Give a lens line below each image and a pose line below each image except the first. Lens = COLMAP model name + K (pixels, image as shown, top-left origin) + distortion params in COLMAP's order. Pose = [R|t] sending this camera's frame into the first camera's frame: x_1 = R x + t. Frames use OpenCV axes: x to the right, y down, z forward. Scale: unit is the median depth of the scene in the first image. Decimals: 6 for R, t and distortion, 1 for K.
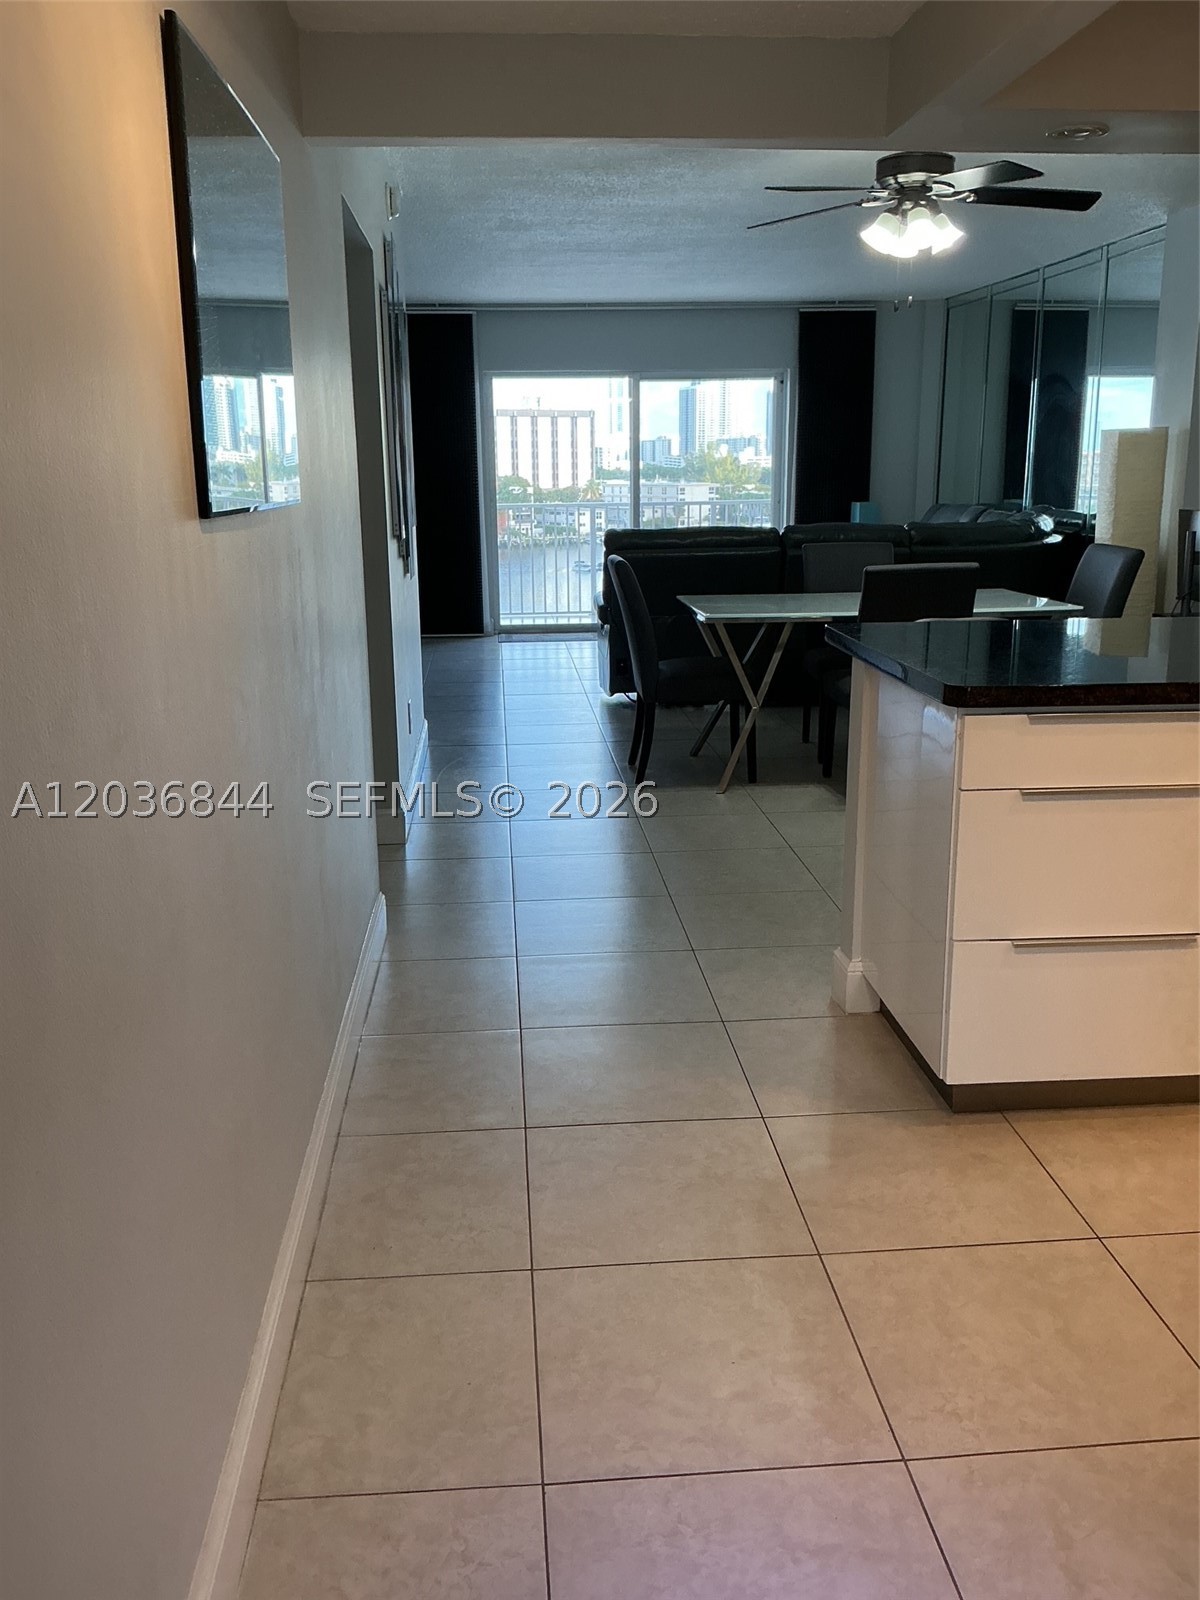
lens RADIAL K [[1343.2, 0, 600.0], [0, 1343.2, 800.0], [0, 0, 1]] dist [0.101422, -0.242714]
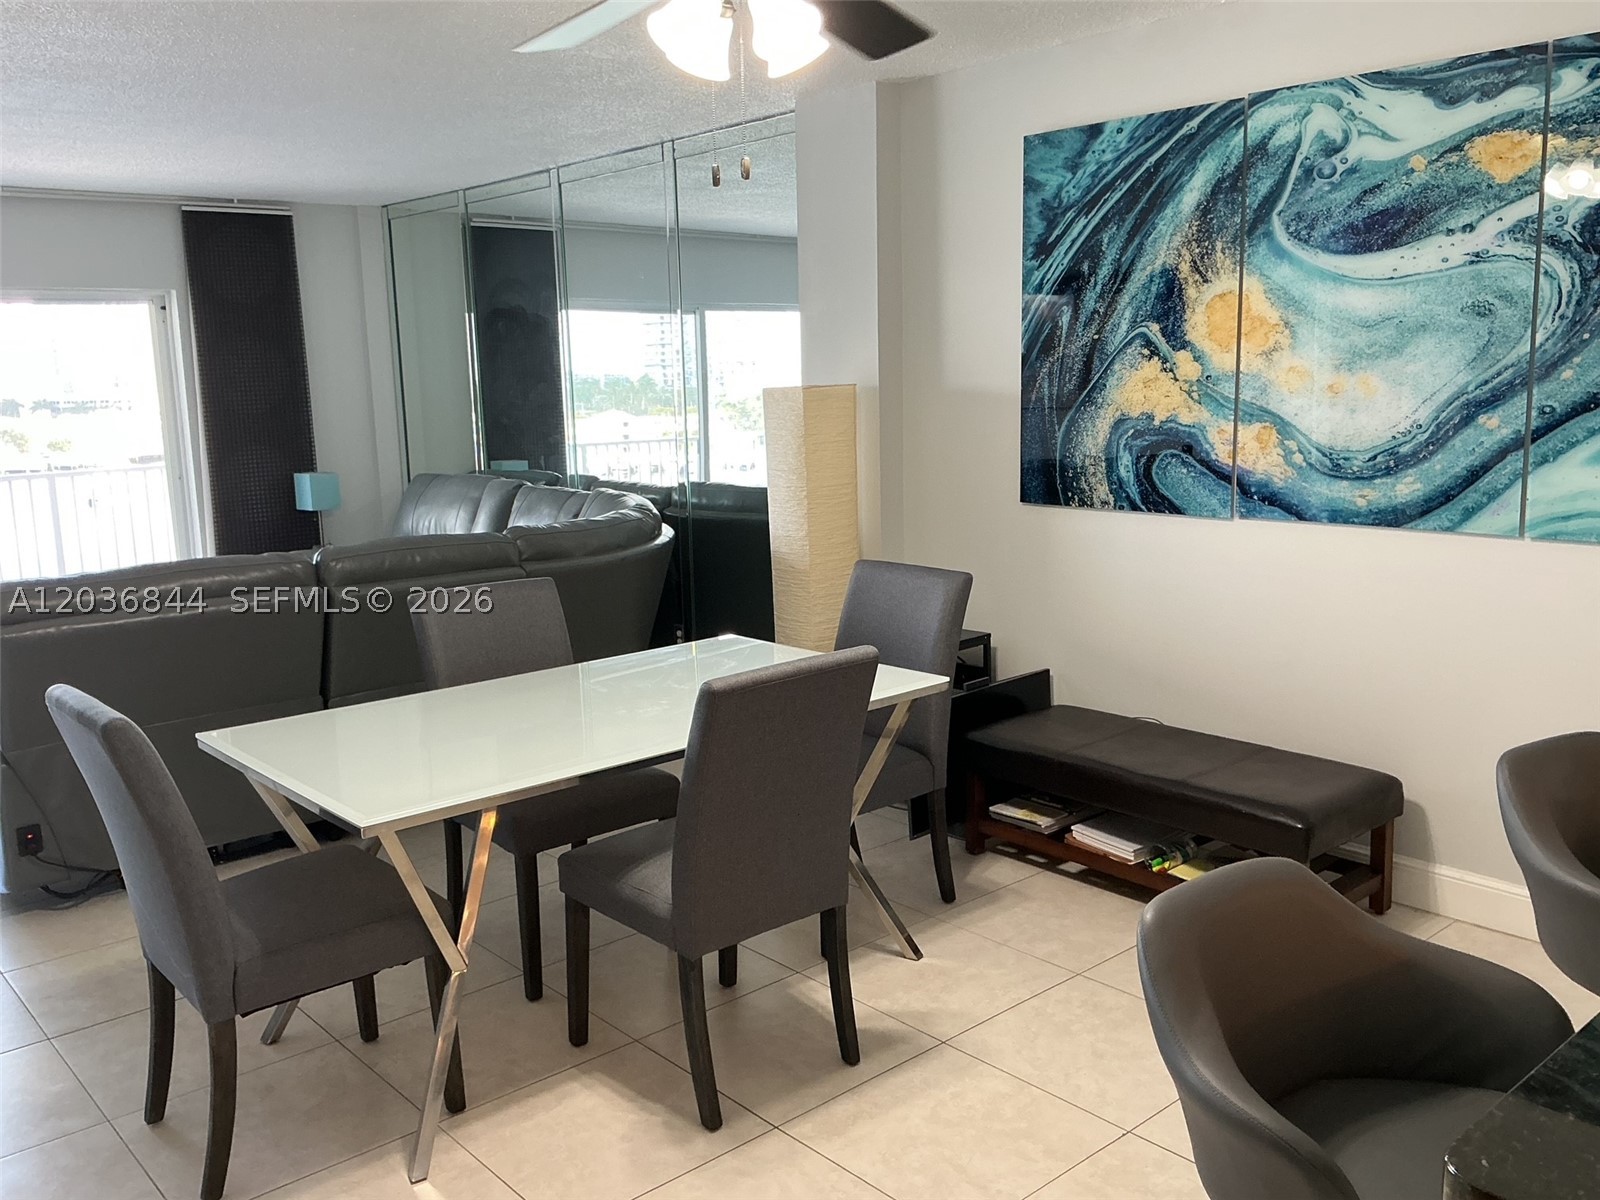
lens RADIAL K [[1357.3, 0, 800.0], [0, 1357.3, 600.0], [0, 0, 1]] dist [0.052380, -0.123493]
pose [[0.800004, -0.108900, 0.590029, -0.031670], [0.161309, 0.986222, -0.036690, -0.085662], [-0.577904, 0.124529, 0.806548, 0.274738]]
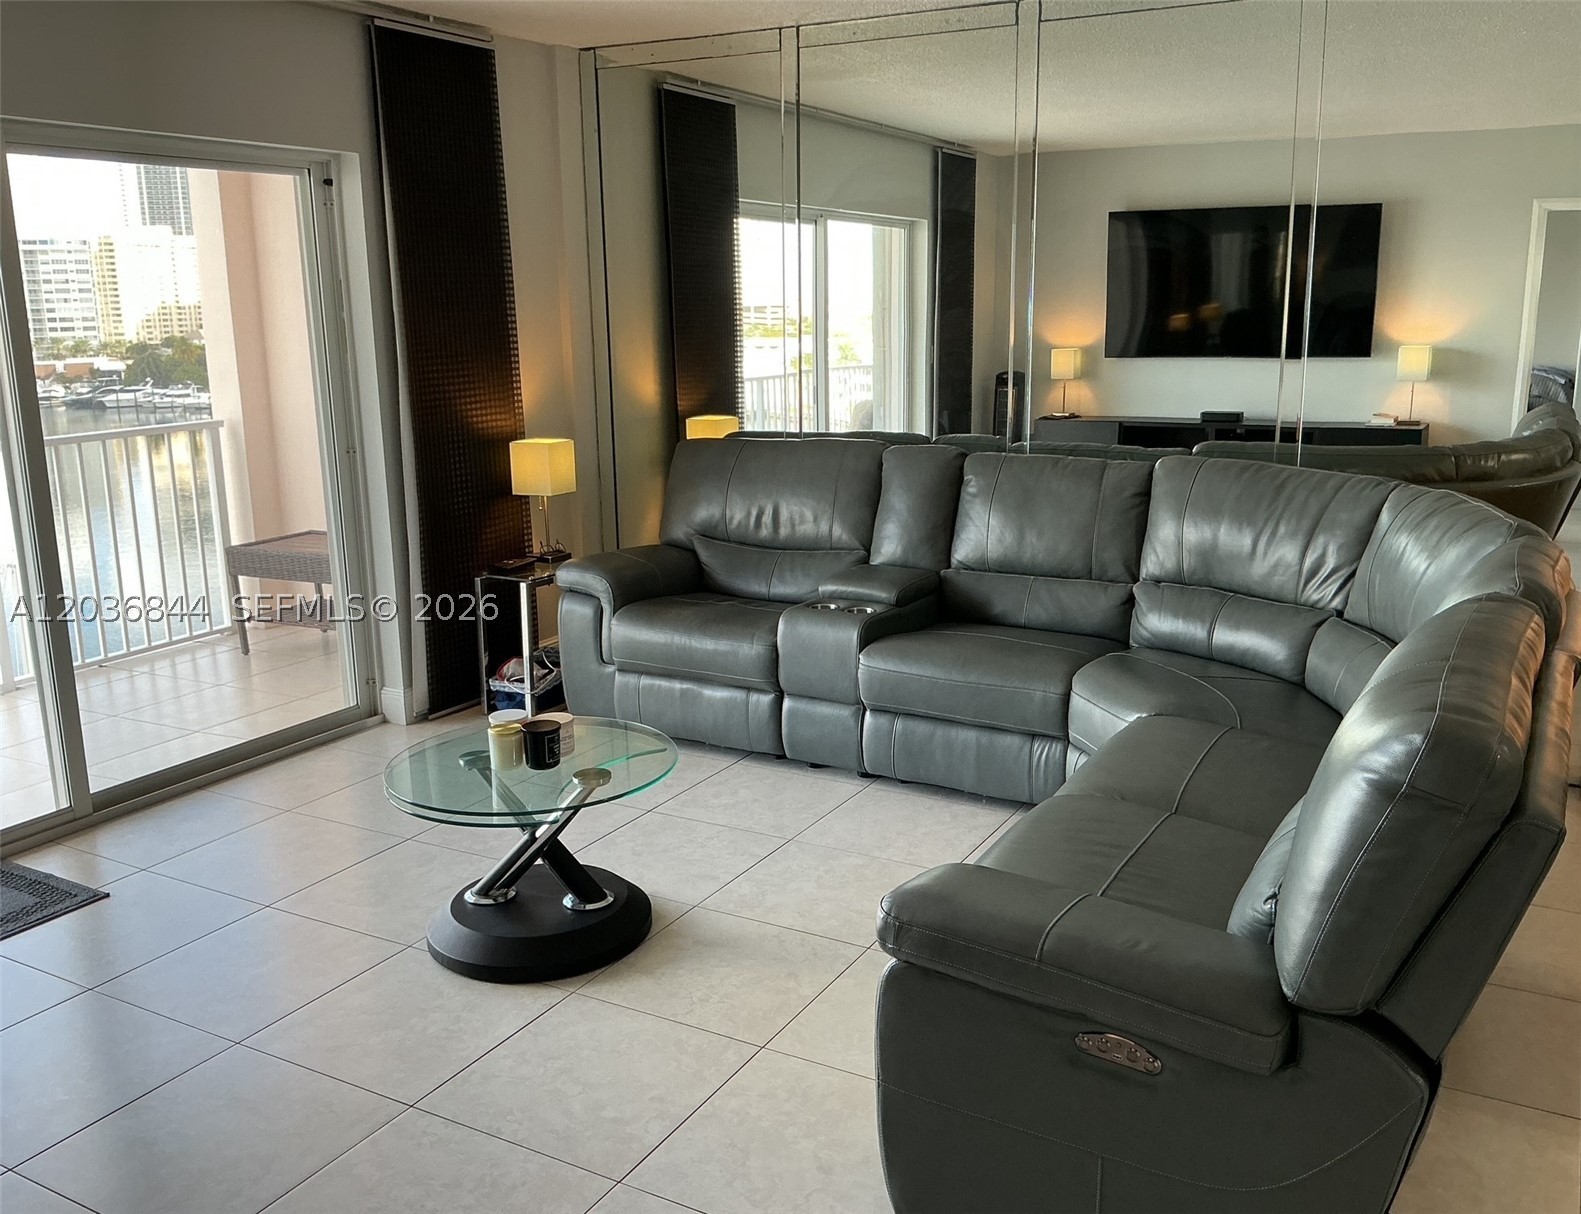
lens RADIAL K [[1373.4, 0, 790.5], [0, 1373.4, 607.0], [0, 0, 1]] dist [-0.000669, -0.004658]
pose [[0.556445, -0.178949, 0.811386, -0.164083], [0.208369, 0.975380, 0.072219, -0.177083], [-0.804333, 0.128882, 0.580033, 0.643337]]
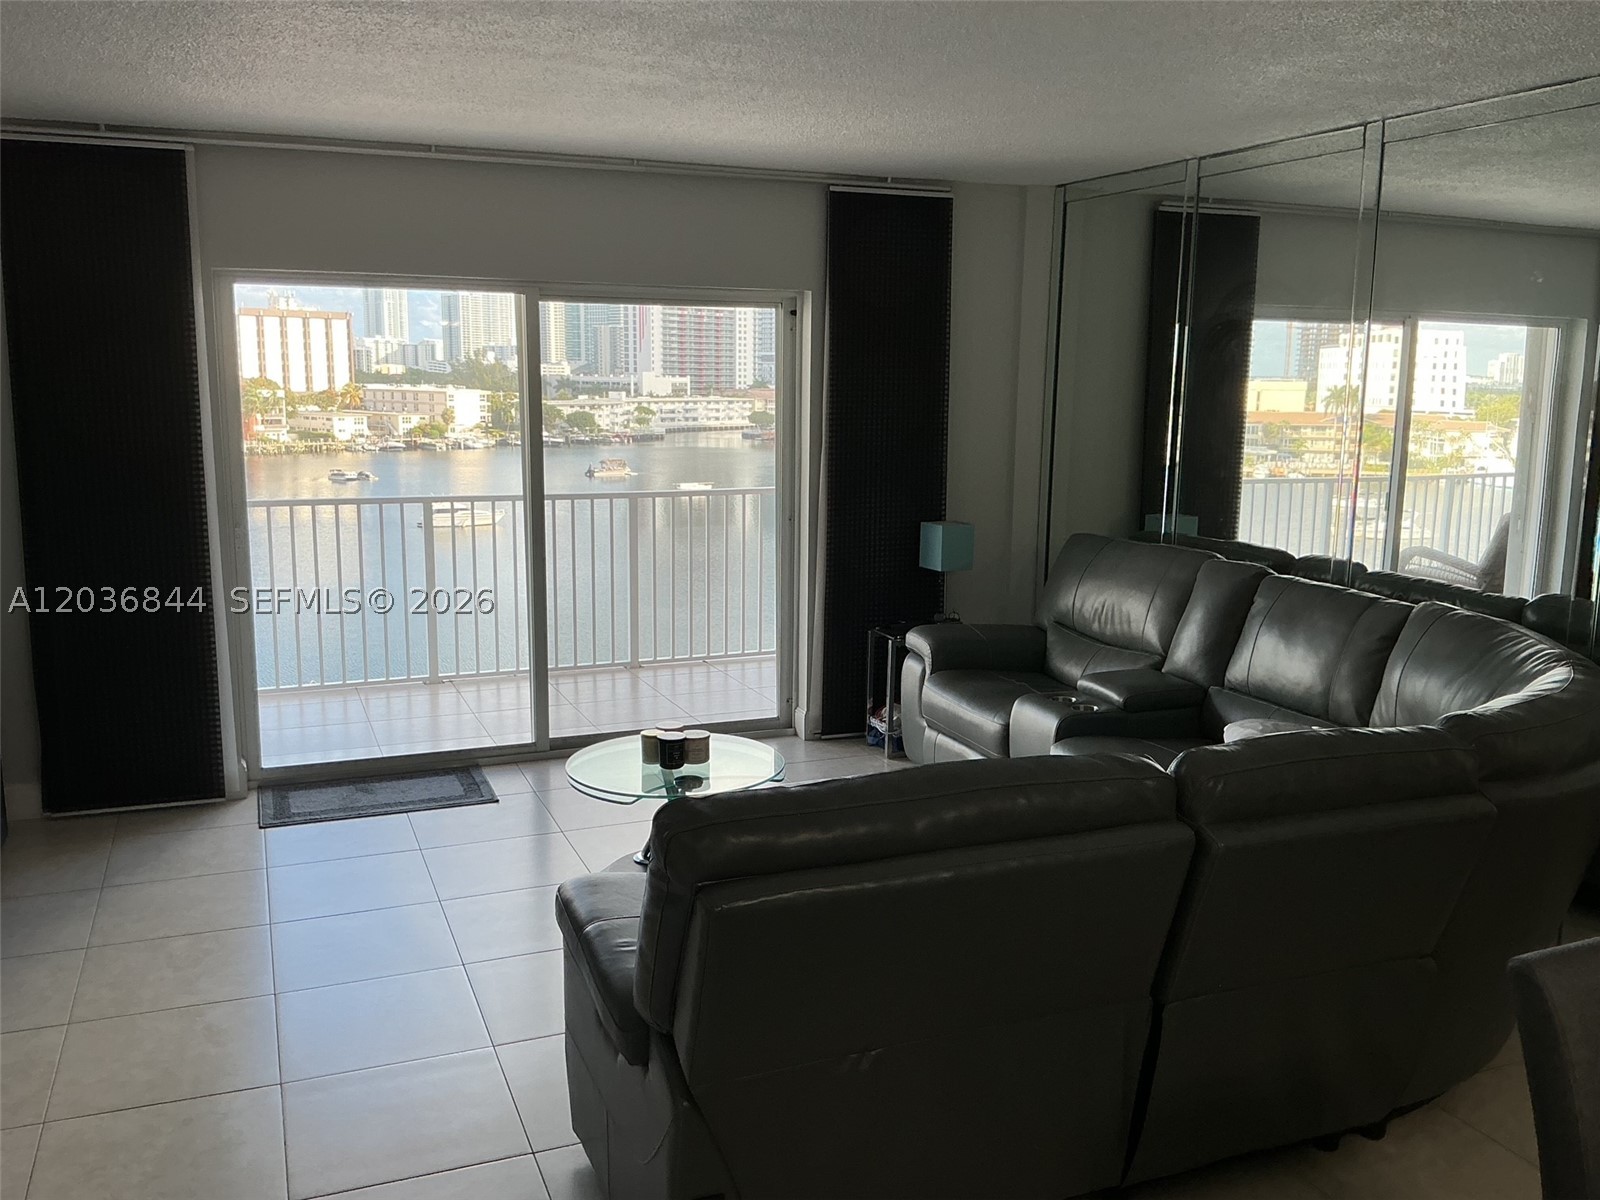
lens RADIAL K [[1338.7, 0, 800.0], [0, 1338.7, 600.0], [0, 0, 1]] dist [0.111320, -0.193759]
pose [[0.951628, -0.030465, 0.305740, -0.037831], [0.053741, 0.996237, -0.068000, -0.151733], [-0.302518, 0.081142, 0.949684, 0.477677]]
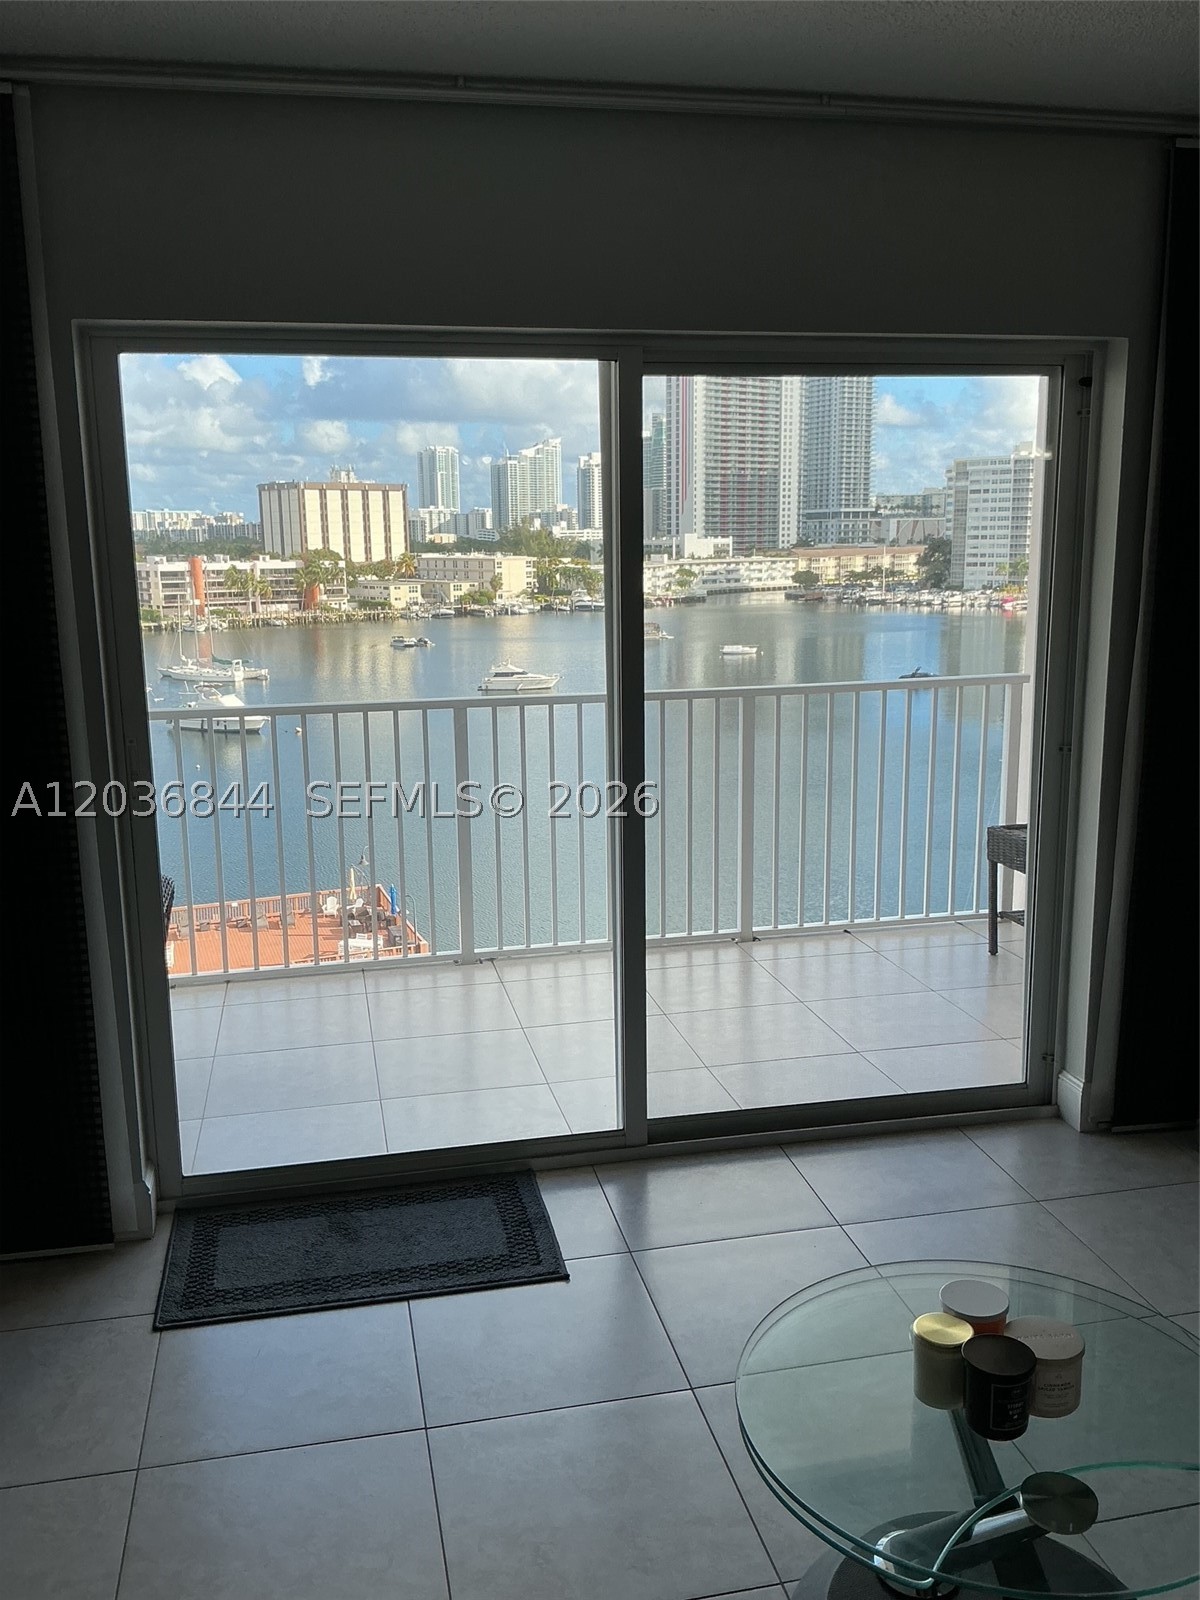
lens RADIAL K [[1338.7, 0, 600.0], [0, 1338.7, 800.0], [0, 0, 1]] dist [0.111320, -0.193759]
pose [[0.990831, -0.028458, 0.132077, -0.021272], [0.035085, 0.998225, -0.048121, -0.200981], [-0.130473, 0.052314, 0.990071, 0.708238]]
